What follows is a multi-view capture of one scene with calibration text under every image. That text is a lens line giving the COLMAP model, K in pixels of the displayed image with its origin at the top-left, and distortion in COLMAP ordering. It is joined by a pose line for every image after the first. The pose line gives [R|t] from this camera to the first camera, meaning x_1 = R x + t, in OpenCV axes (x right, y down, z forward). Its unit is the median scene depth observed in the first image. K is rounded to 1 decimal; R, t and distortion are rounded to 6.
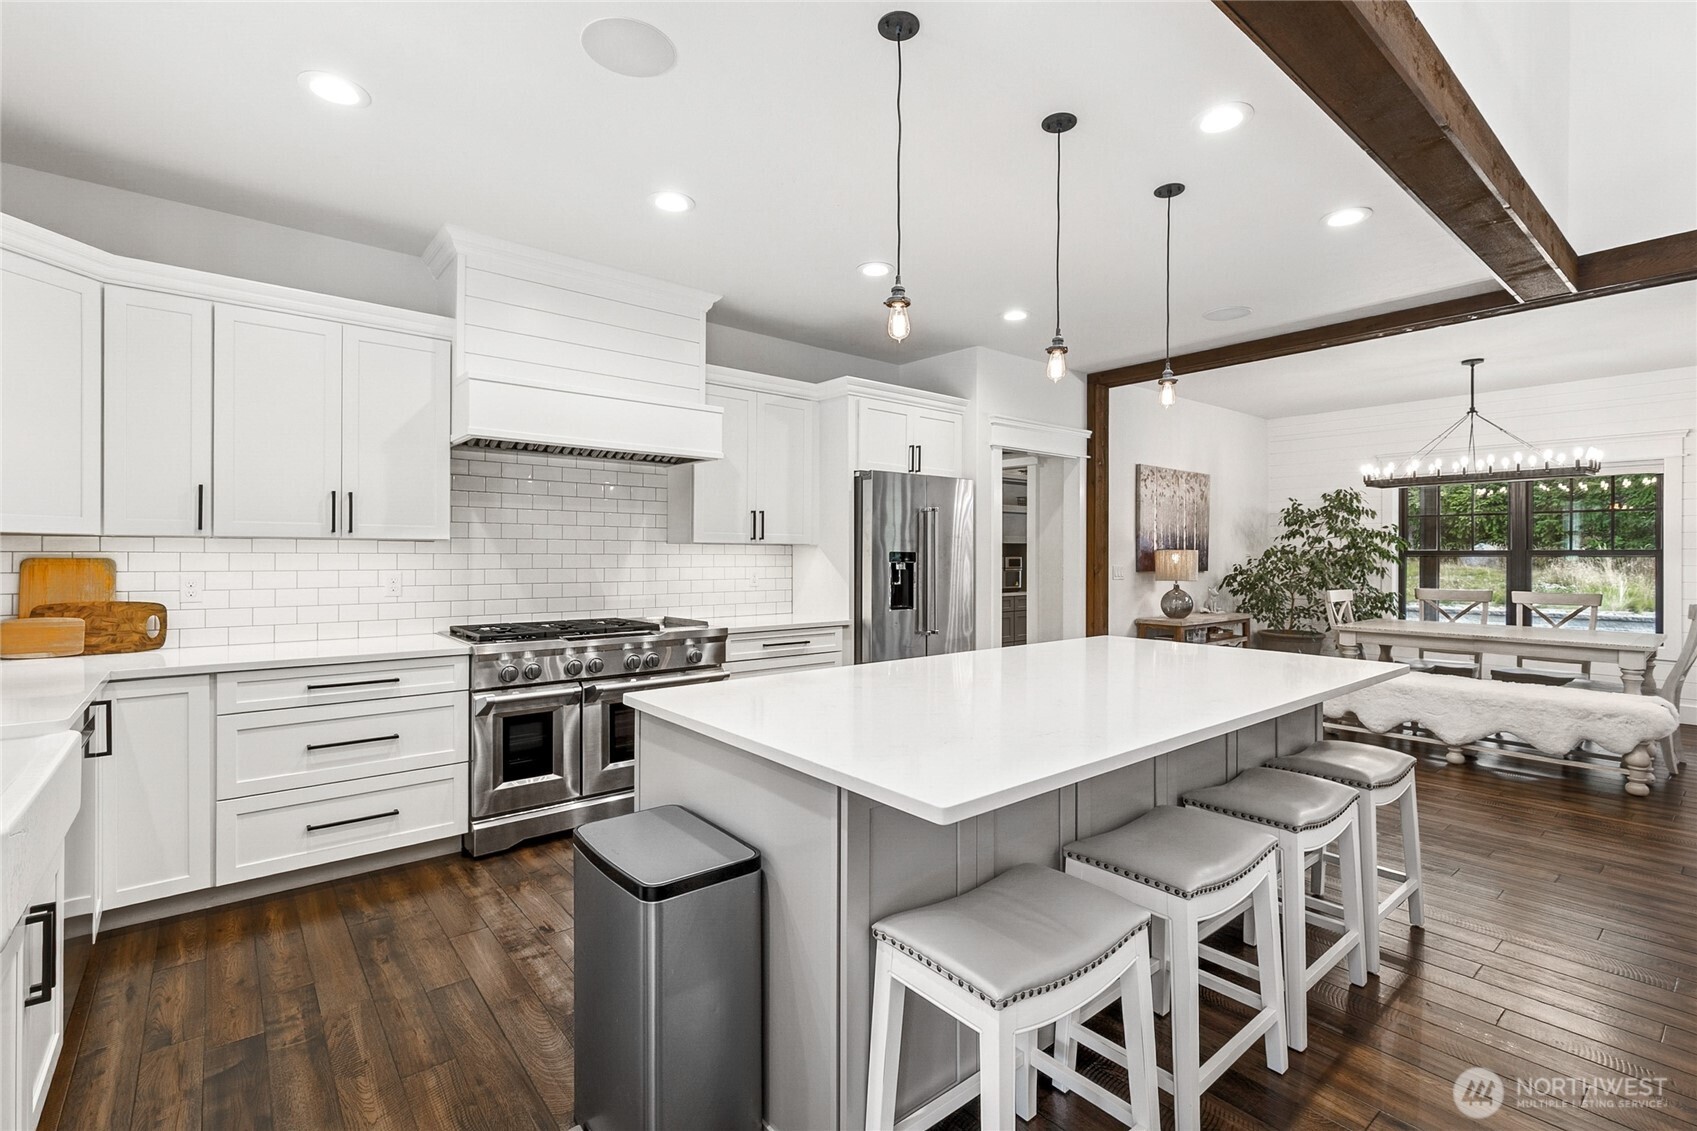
lens RADIAL K [[773.0, 0, 855.7], [0, 773.0, 557.0], [0, 0, 1]] dist [-0.002965, 0.000379]
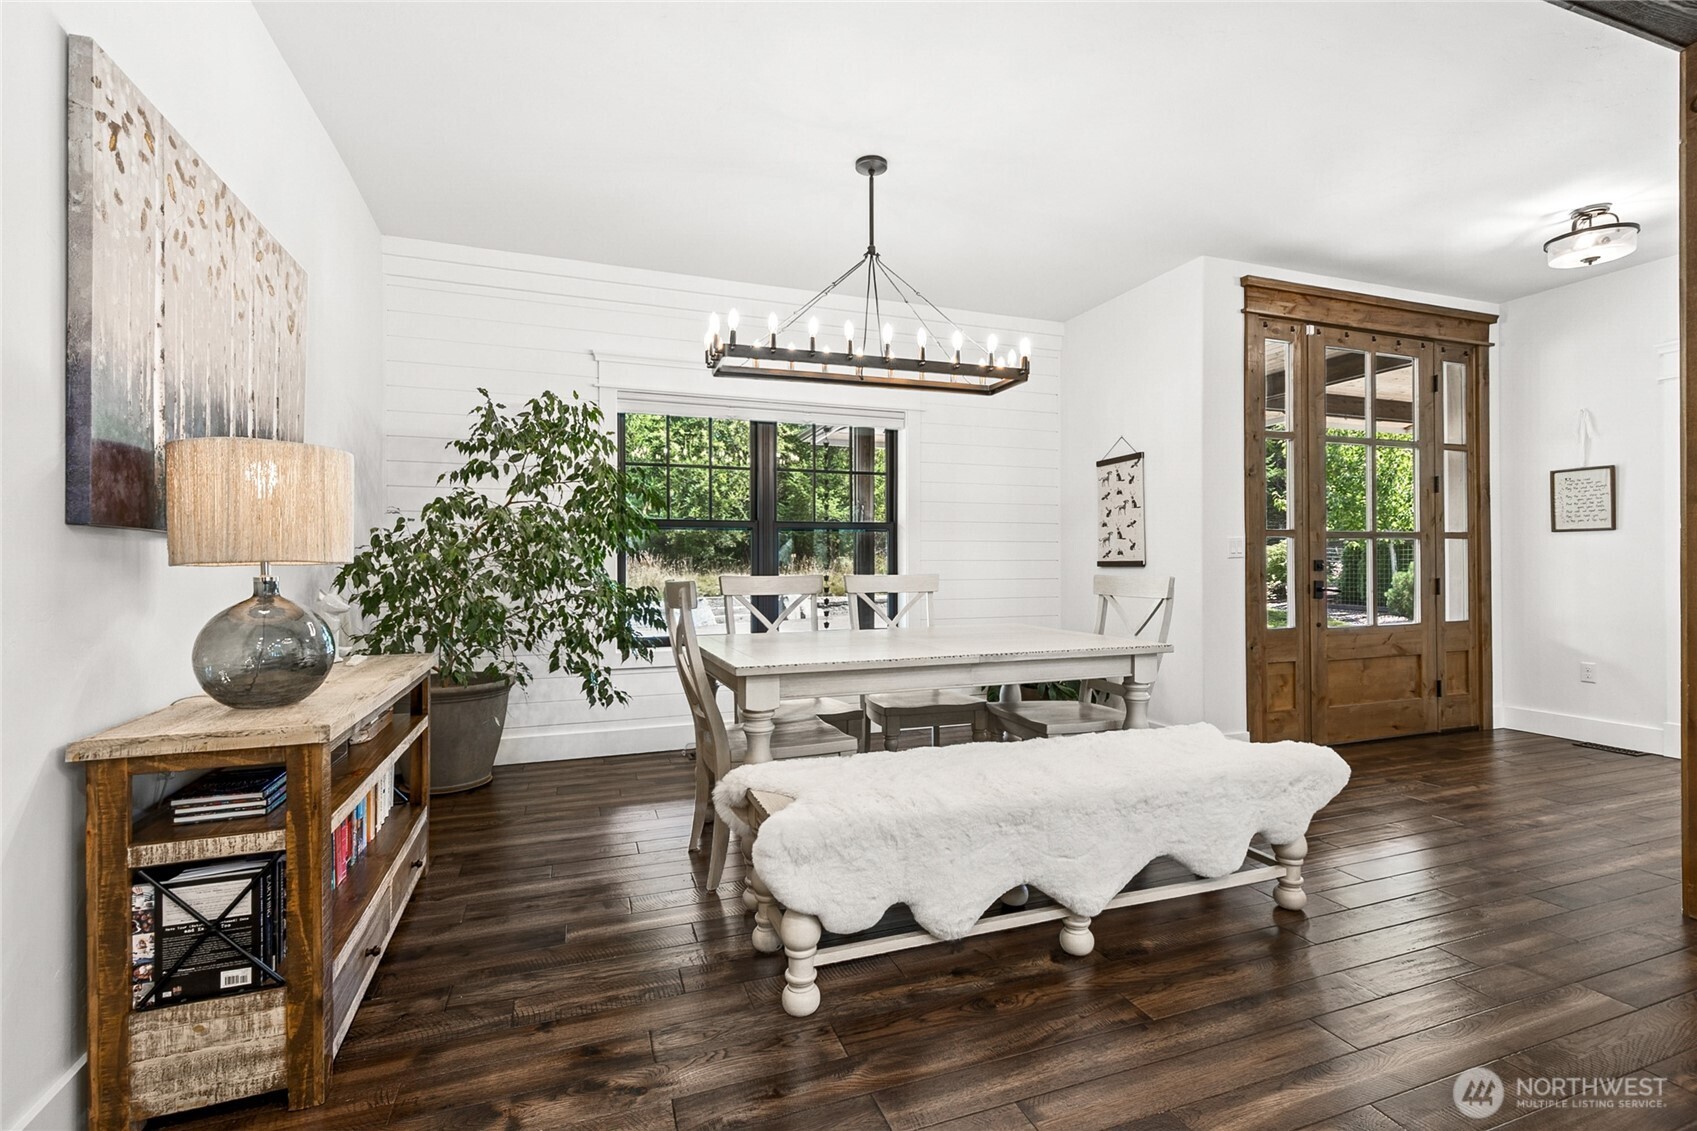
lens RADIAL K [[773.0, 0, 864.7], [0, 773.0, 560.6], [0, 0, 1]] dist [-0.002965, 0.000379]
pose [[0.337662, -0.002873, 0.941263, 0.225137], [0.005730, 0.999983, 0.000997, 0.029578], [-0.941250, 0.005057, 0.337673, 0.689530]]
